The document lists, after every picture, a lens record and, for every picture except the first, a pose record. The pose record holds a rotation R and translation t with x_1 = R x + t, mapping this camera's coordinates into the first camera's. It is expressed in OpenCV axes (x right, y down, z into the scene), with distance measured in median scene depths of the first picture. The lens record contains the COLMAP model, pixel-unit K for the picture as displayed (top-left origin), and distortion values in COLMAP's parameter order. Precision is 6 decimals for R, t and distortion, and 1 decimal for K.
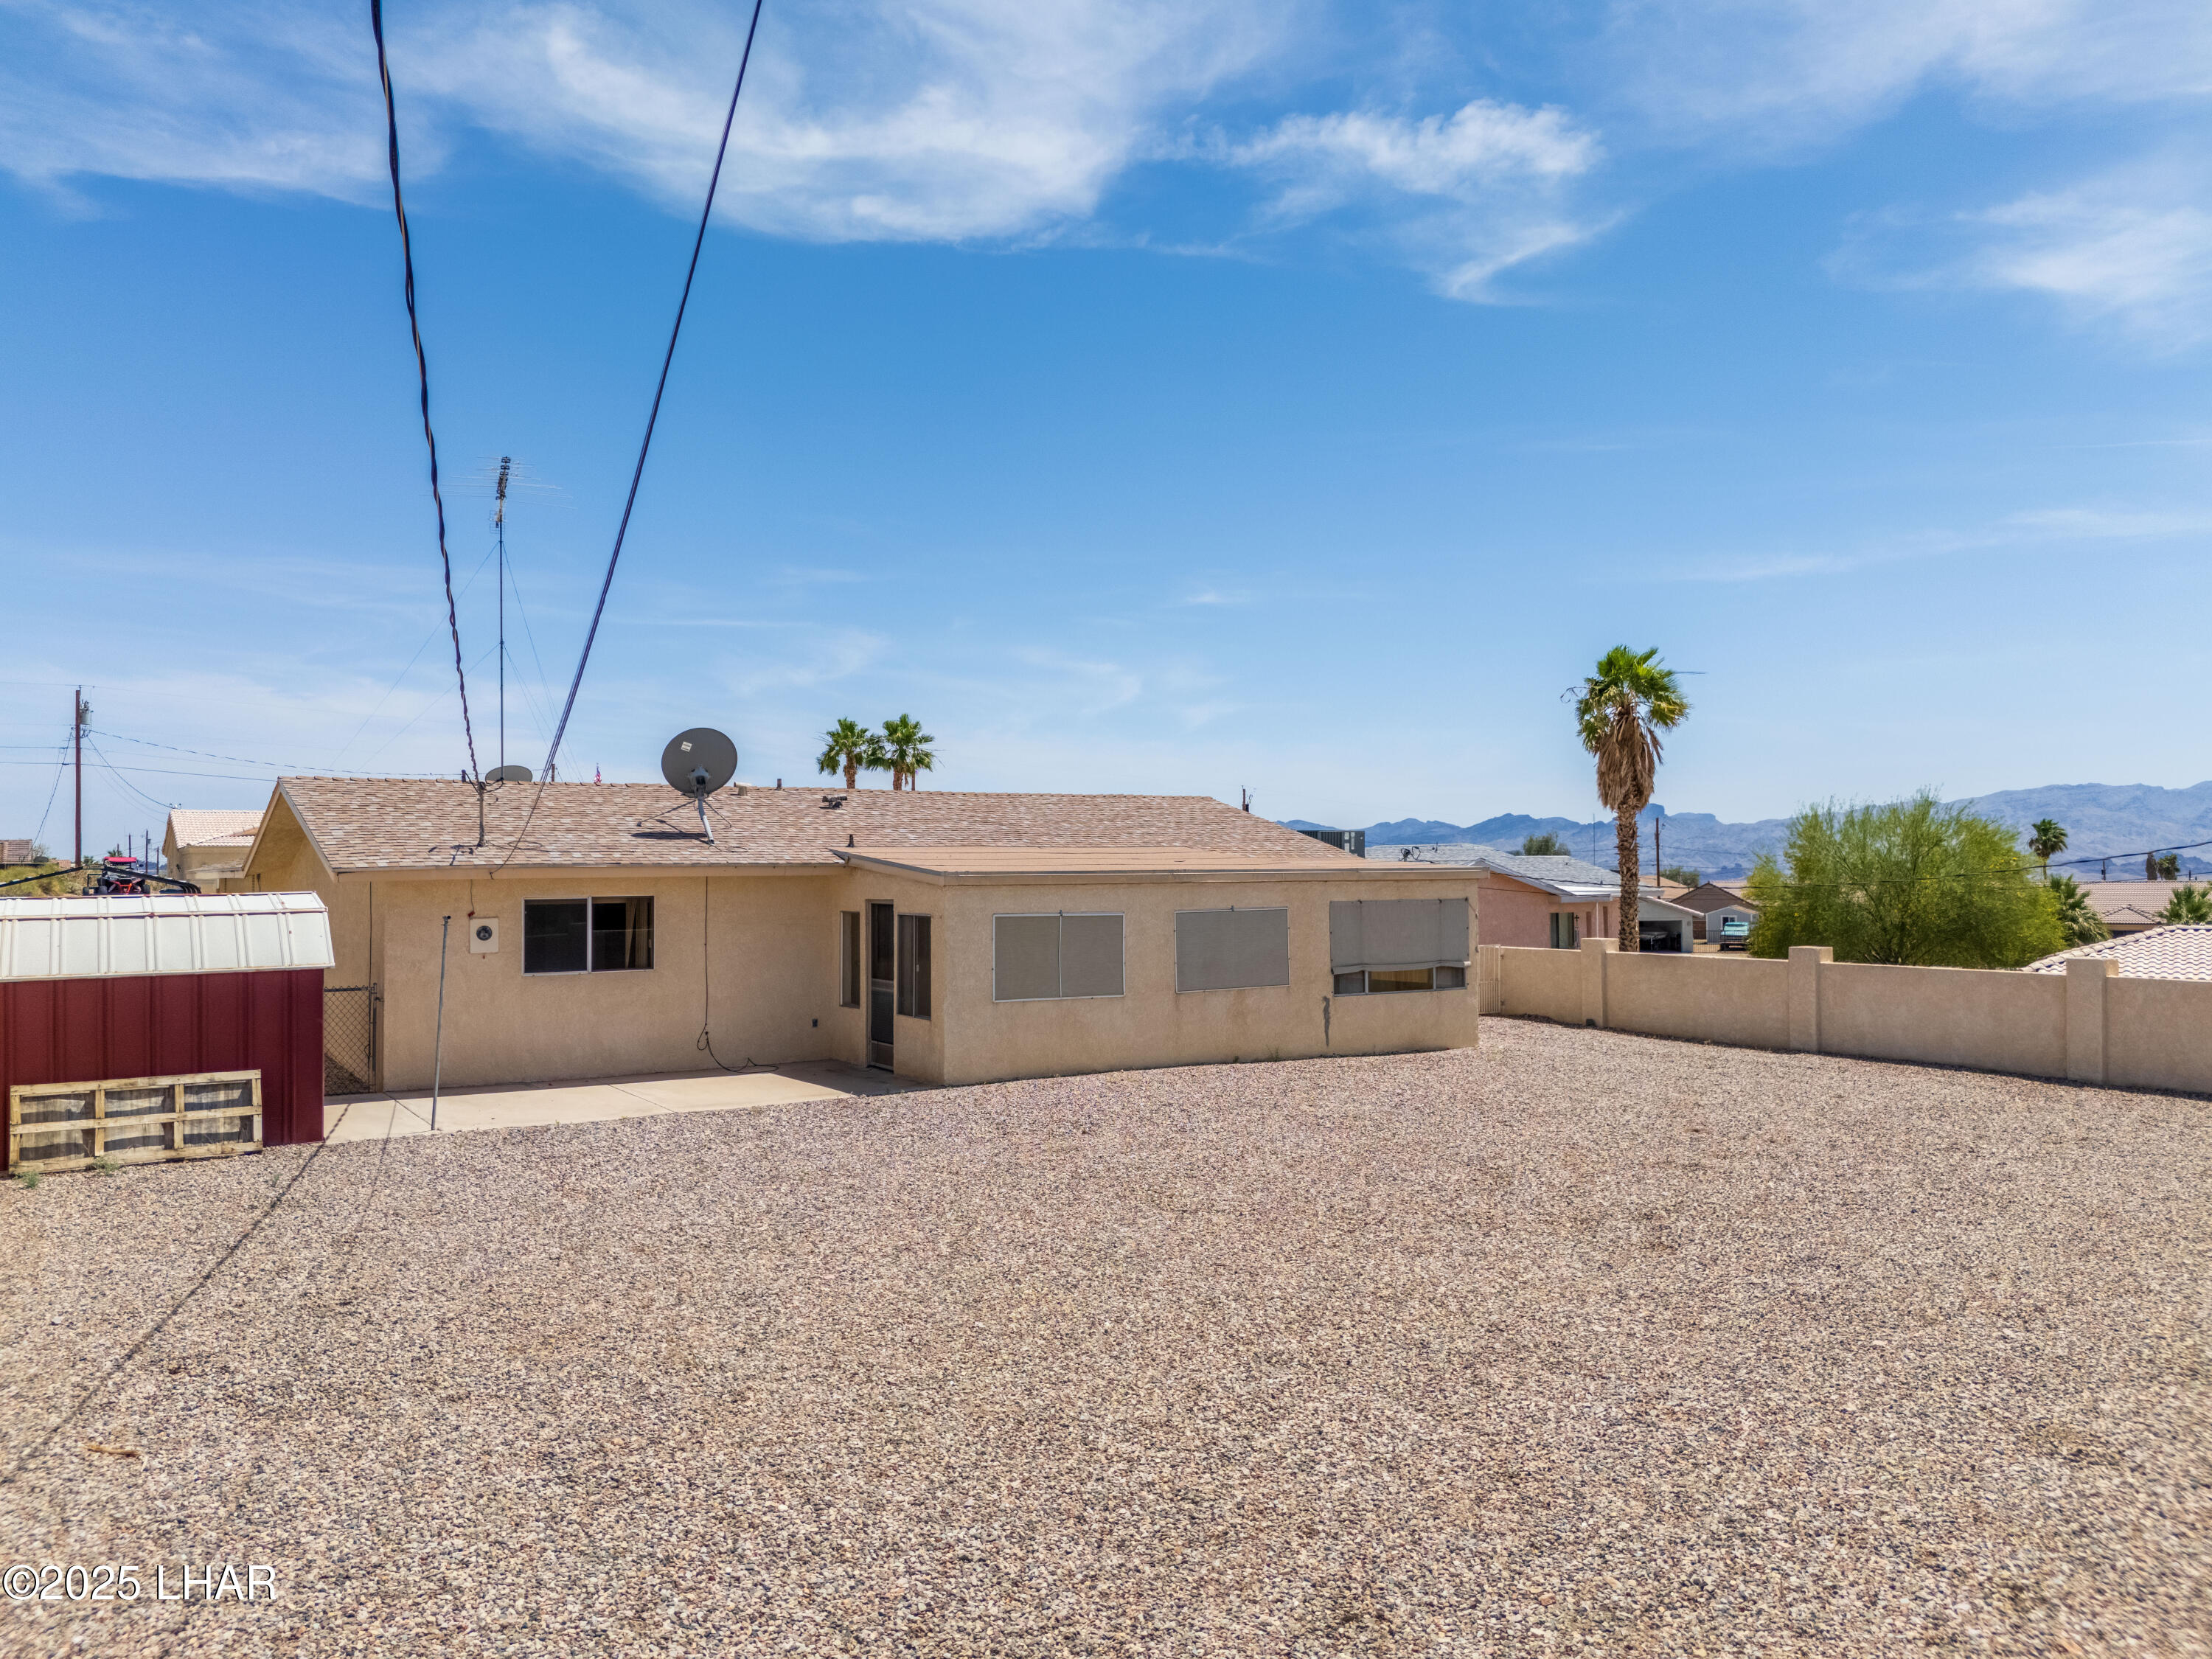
lens RADIAL K [[1681.2, 0, 1129.1], [0, 1681.2, 881.9], [0, 0, 1]] dist [0.086349, -0.053400]
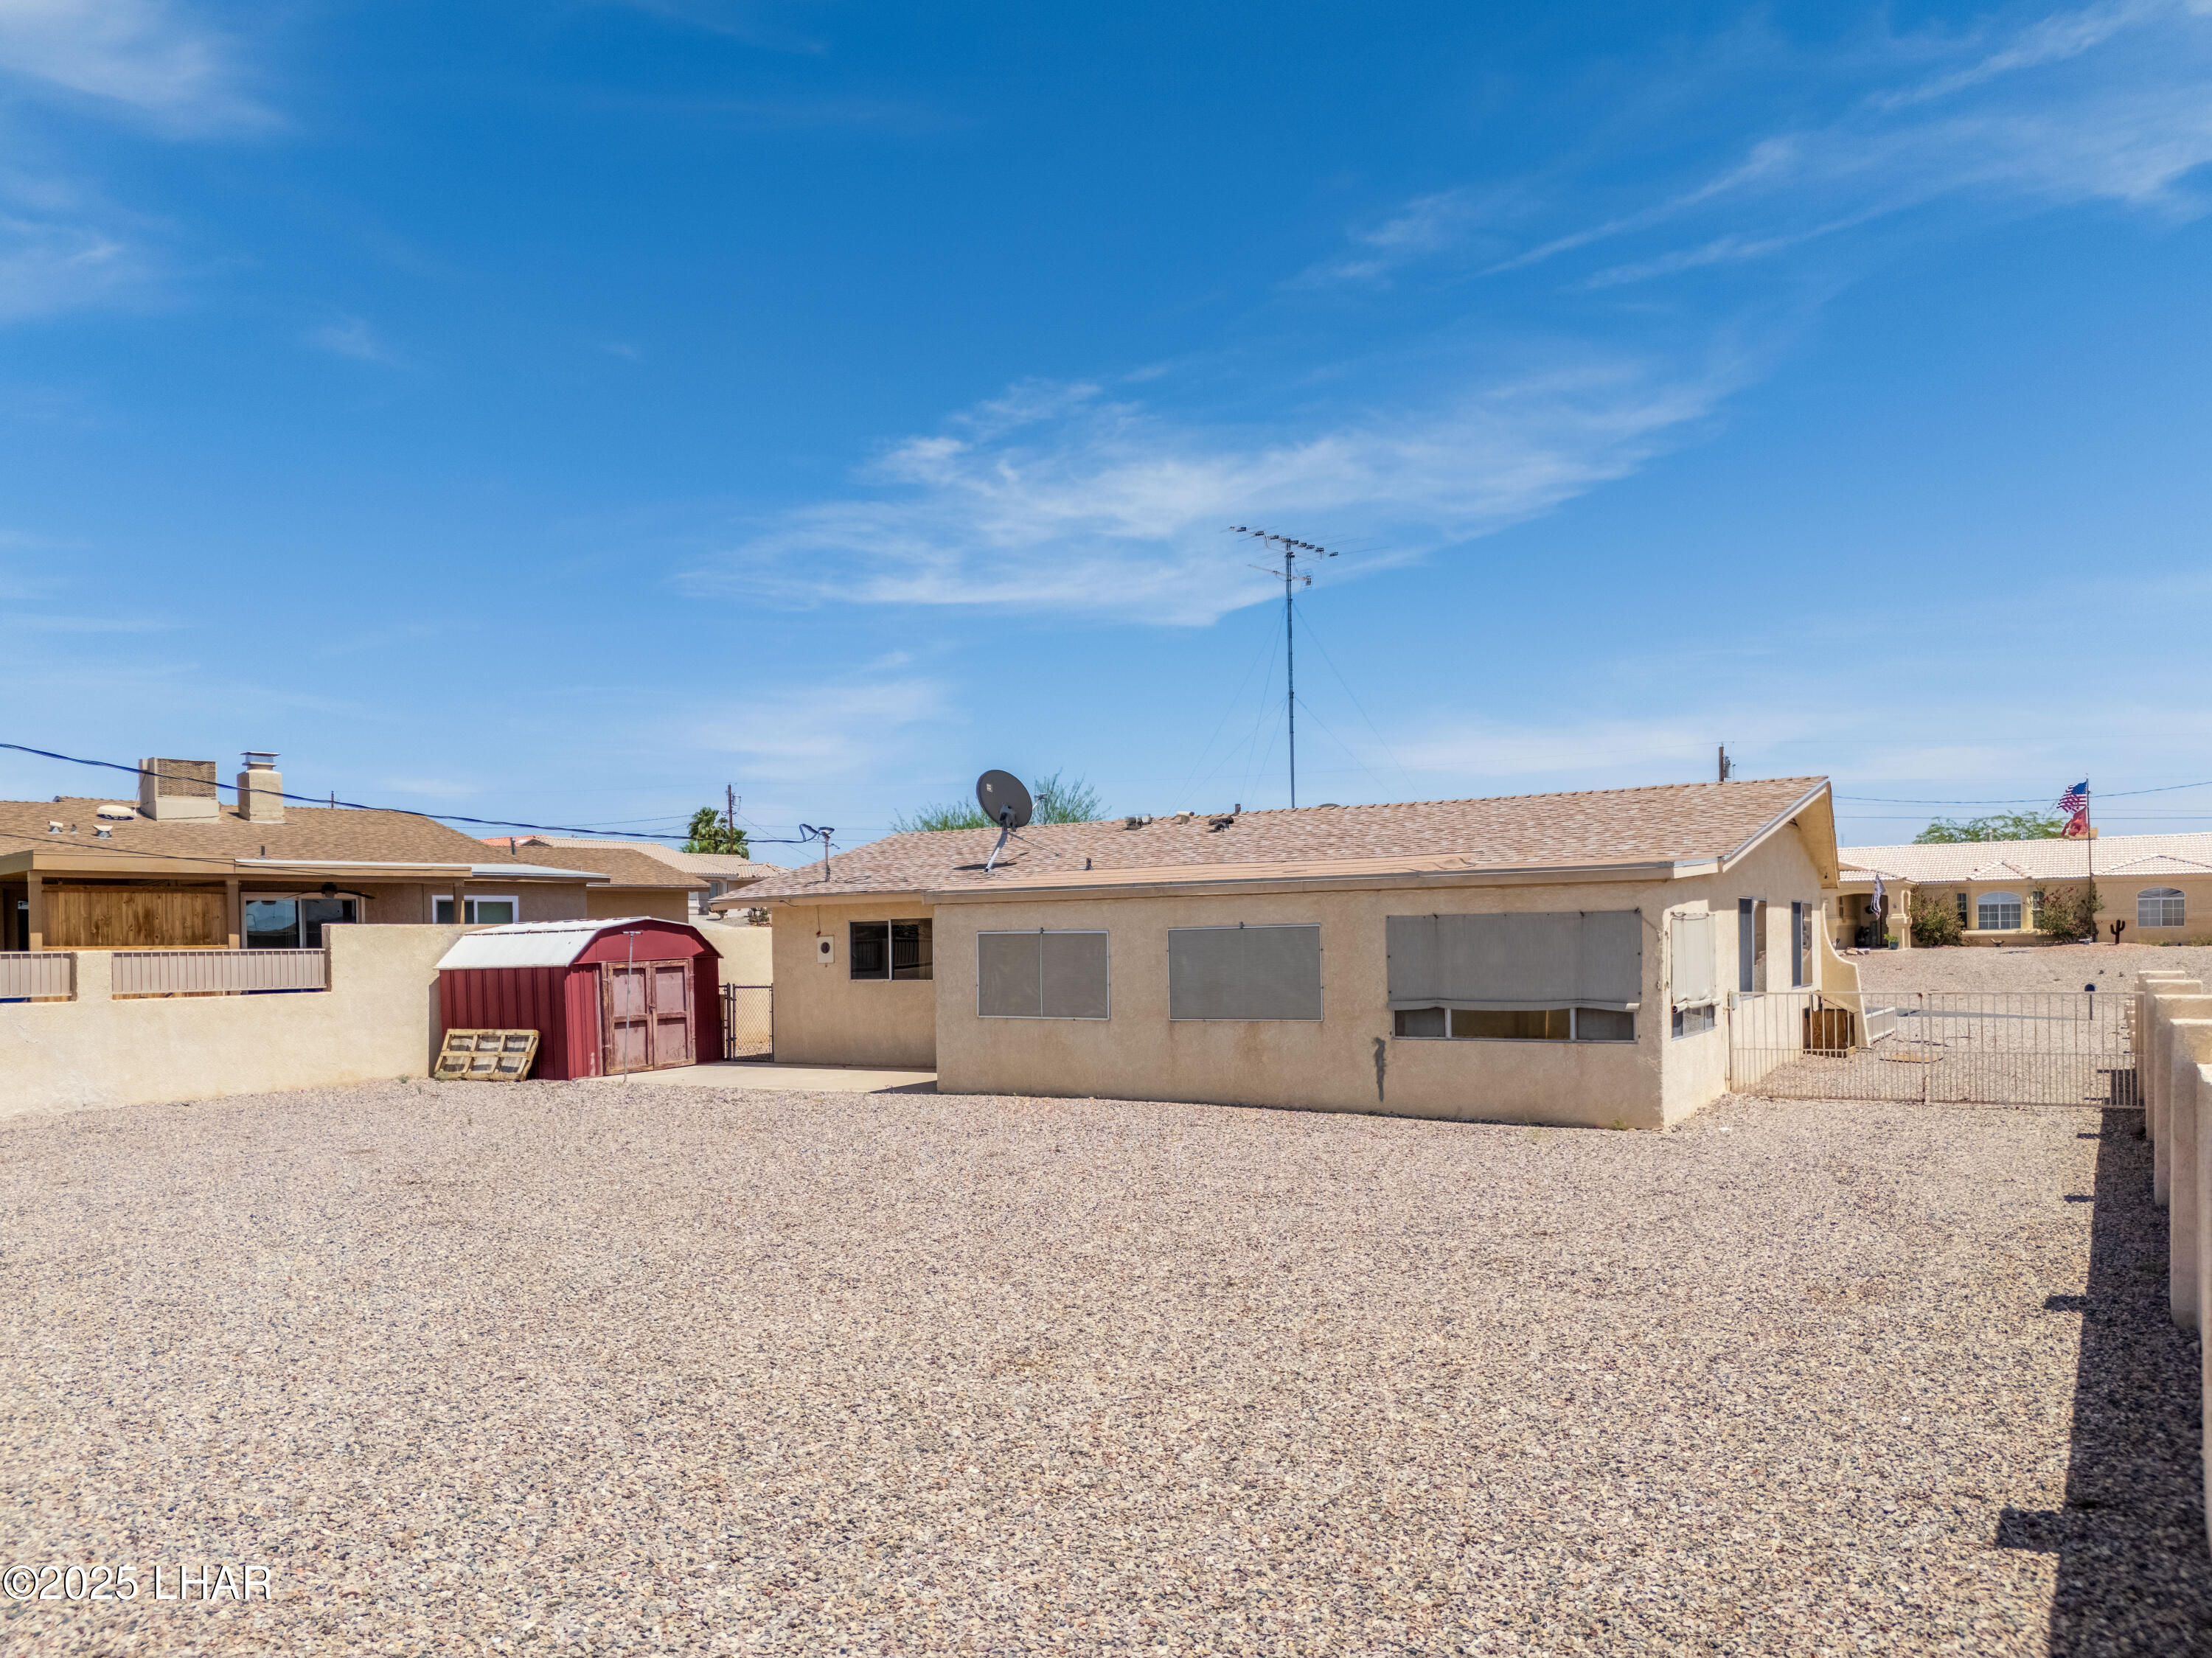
lens RADIAL K [[1760.4, 0, 1112.9], [0, 1760.4, 939.6], [0, 0, 1]] dist [0.100323, -0.112193]
pose [[0.422649, -0.001672, -0.906292, 0.878154], [0.008254, 0.999964, 0.002004, 0.021585], [0.906256, -0.008328, 0.422648, 0.589321]]
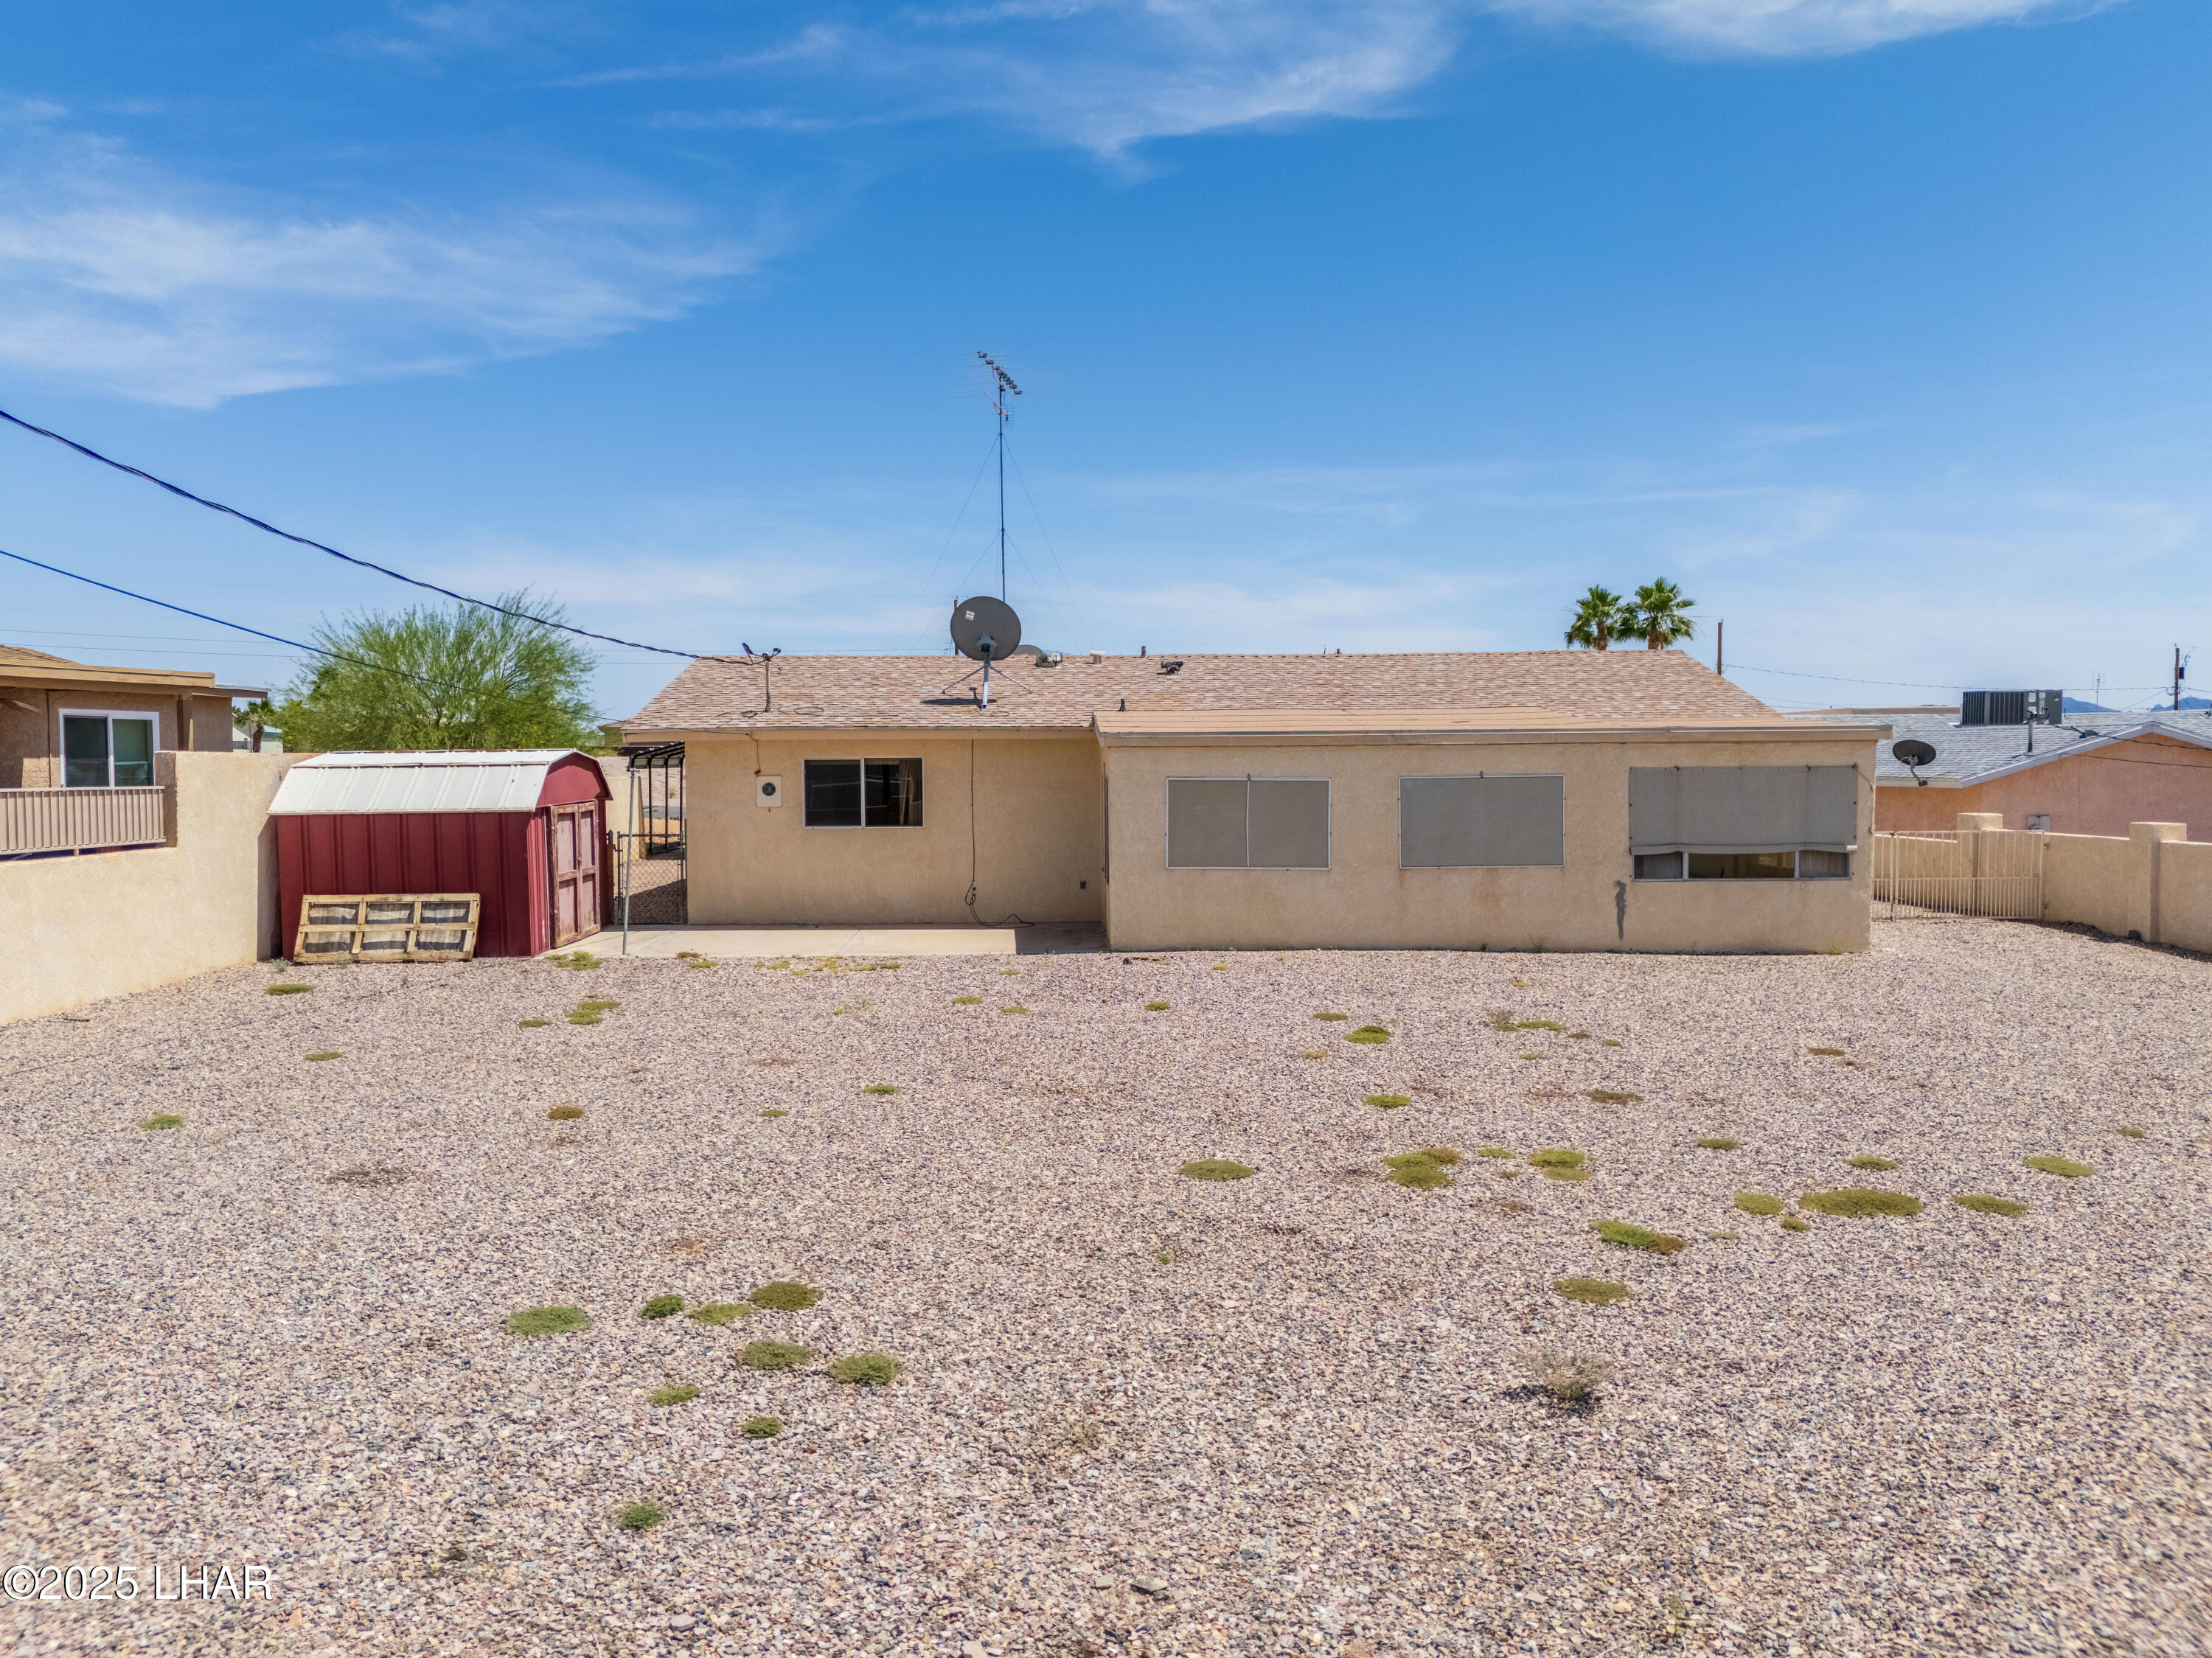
lens RADIAL K [[1708.5, 0, 1116.8], [0, 1708.5, 829.9], [0, 0, 1]] dist [0.088367, -0.083772]
pose [[0.850703, 0.023663, -0.525115, 0.384700], [-0.004562, 0.999281, 0.037639, 0.012495], [0.525628, -0.029624, 0.850199, 0.150096]]
